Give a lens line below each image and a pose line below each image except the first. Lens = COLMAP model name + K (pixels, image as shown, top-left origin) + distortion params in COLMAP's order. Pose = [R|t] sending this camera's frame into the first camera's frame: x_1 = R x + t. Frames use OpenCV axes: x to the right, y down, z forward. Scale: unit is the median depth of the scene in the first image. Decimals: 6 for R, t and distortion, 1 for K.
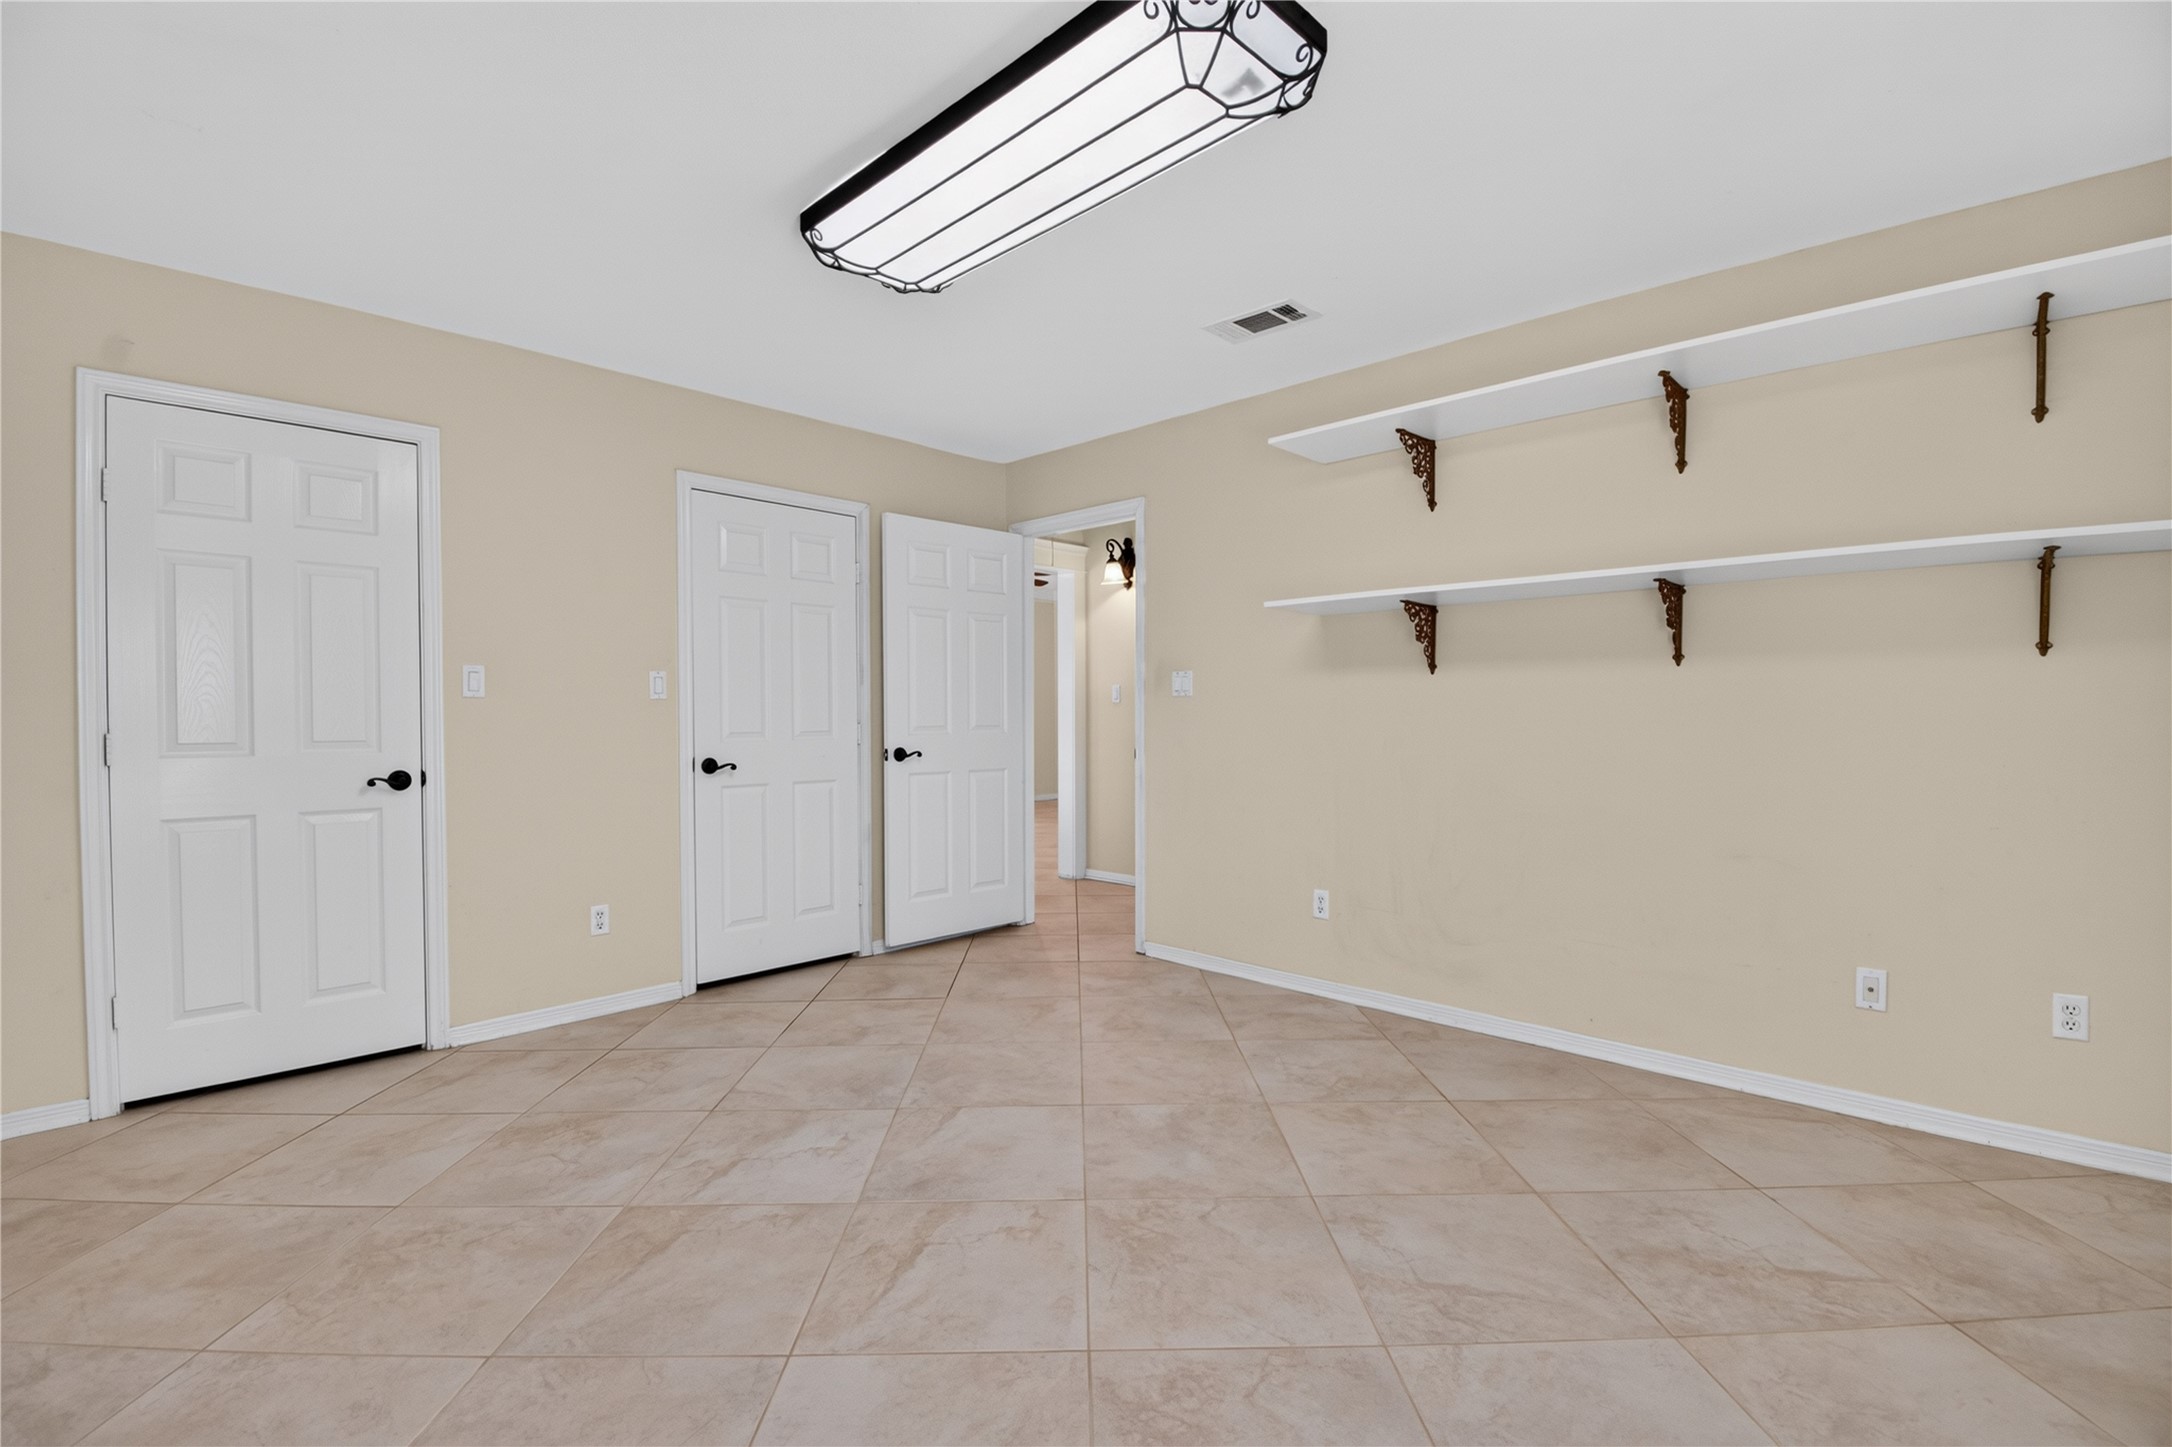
lens RADIAL K [[979.5, 0, 1086.0], [0, 979.5, 723.5], [0, 0, 1]] dist [-0.026786, -0.000046]
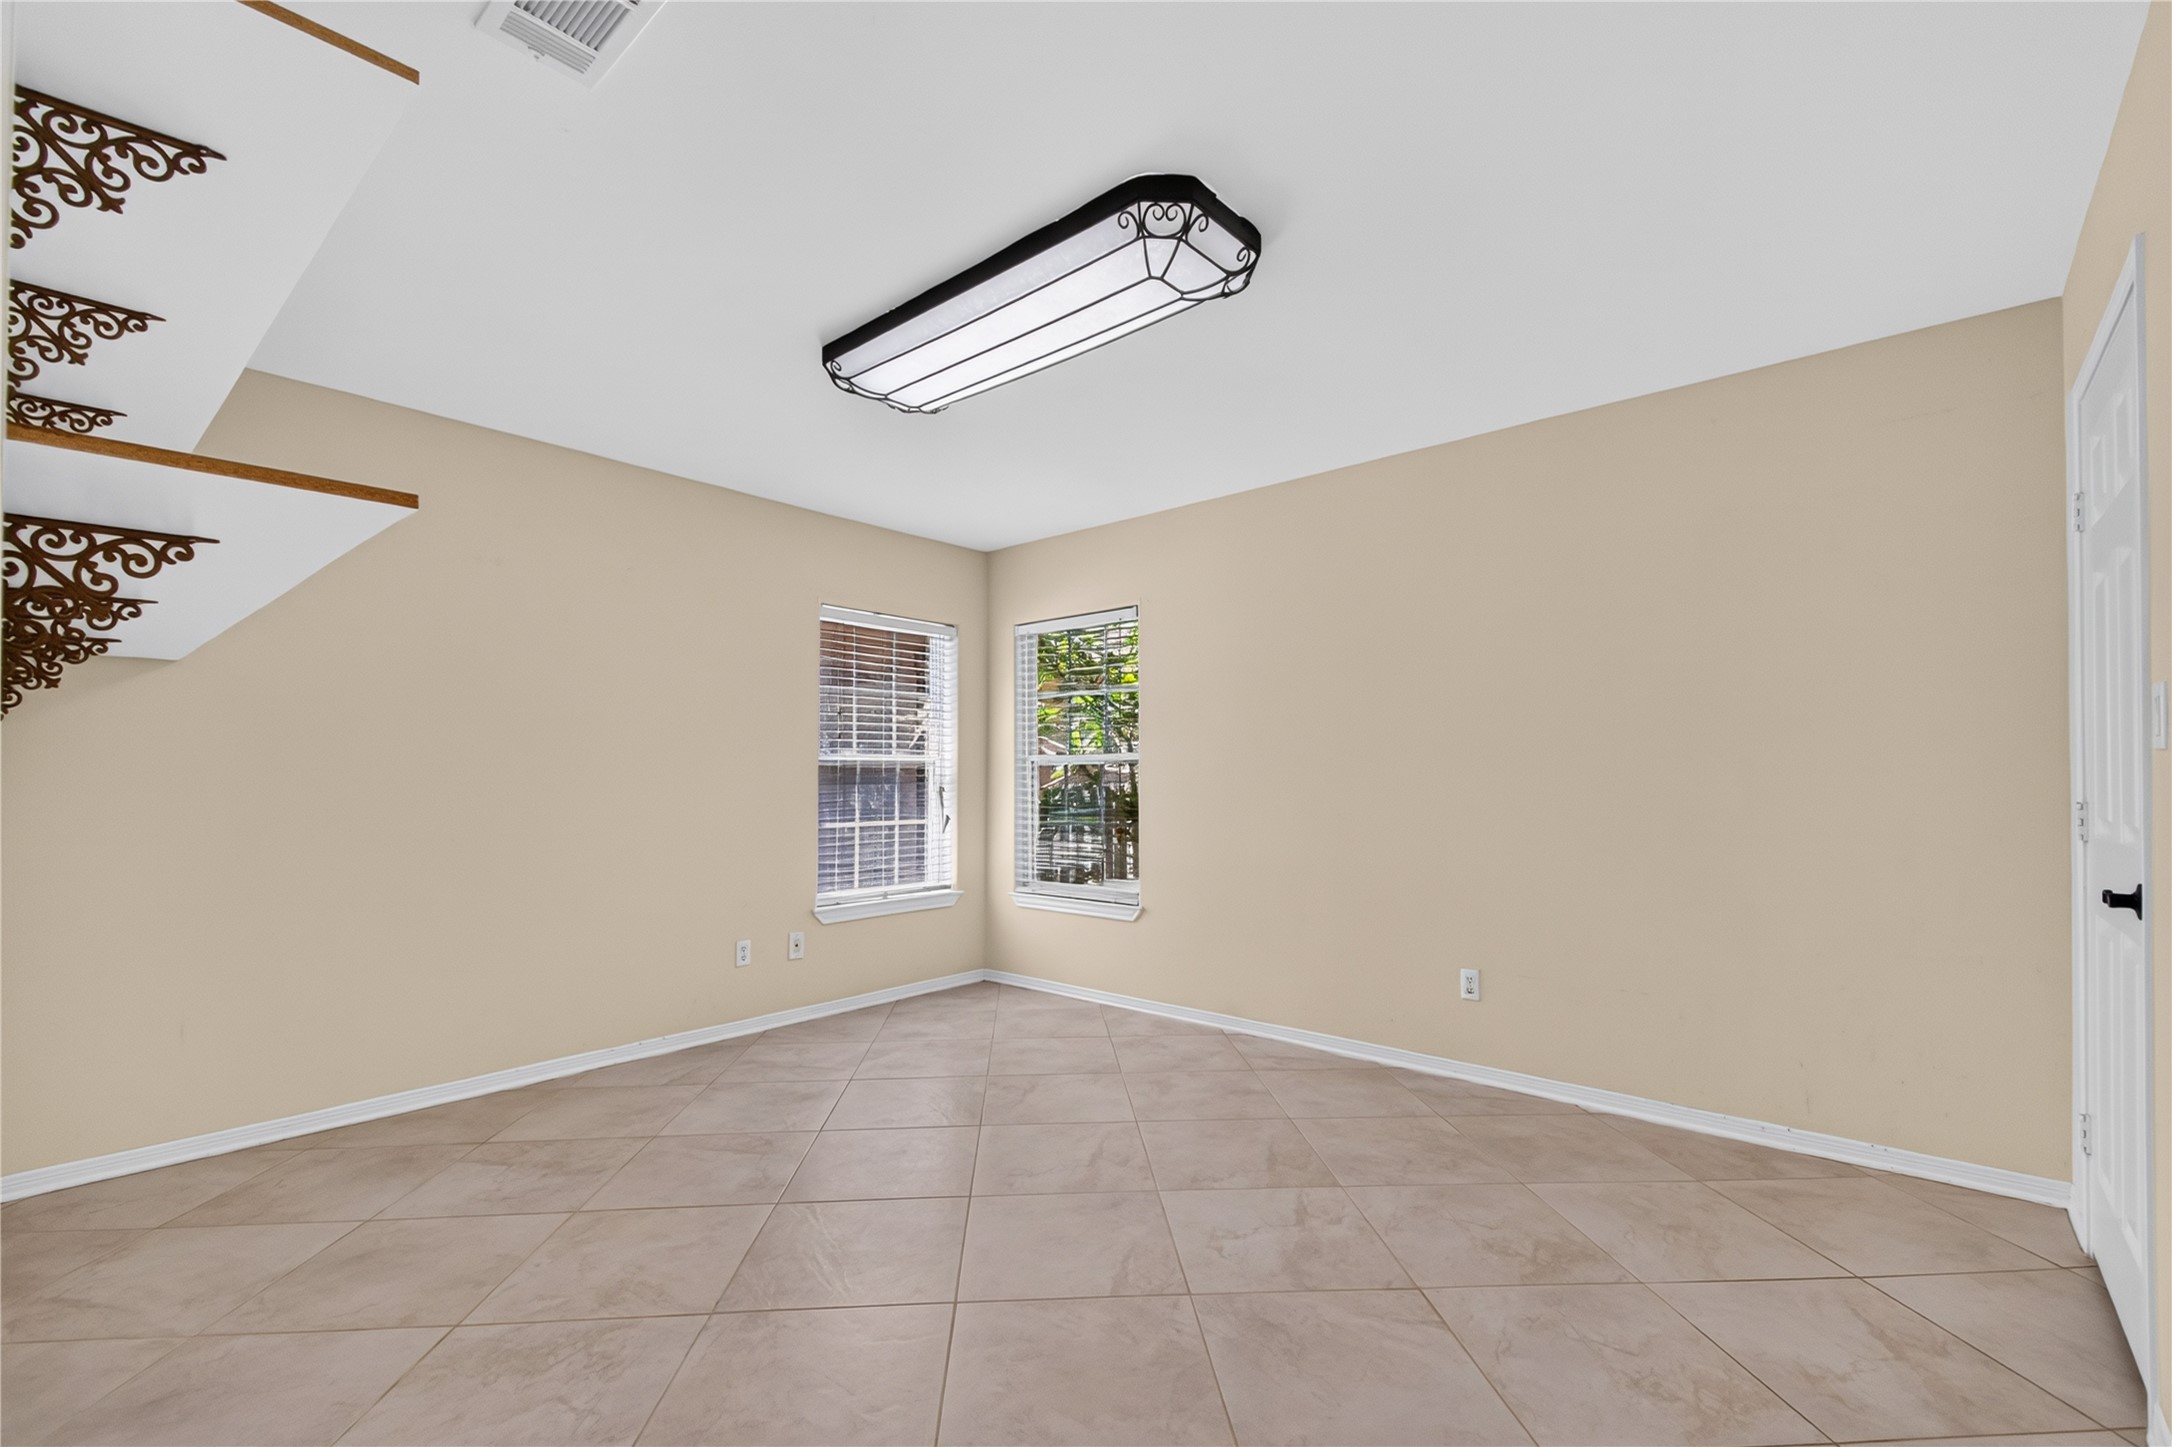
lens RADIAL K [[931.2, 0, 1088.9], [0, 931.2, 765.0], [0, 0, 1]] dist [0.000478, 0.000031]
pose [[-0.998824, 0.004184, -0.048295, -0.080522], [0.004187, 0.999991, 0.000058, -0.038667], [0.048295, -0.000144, -0.998833, 1.853792]]
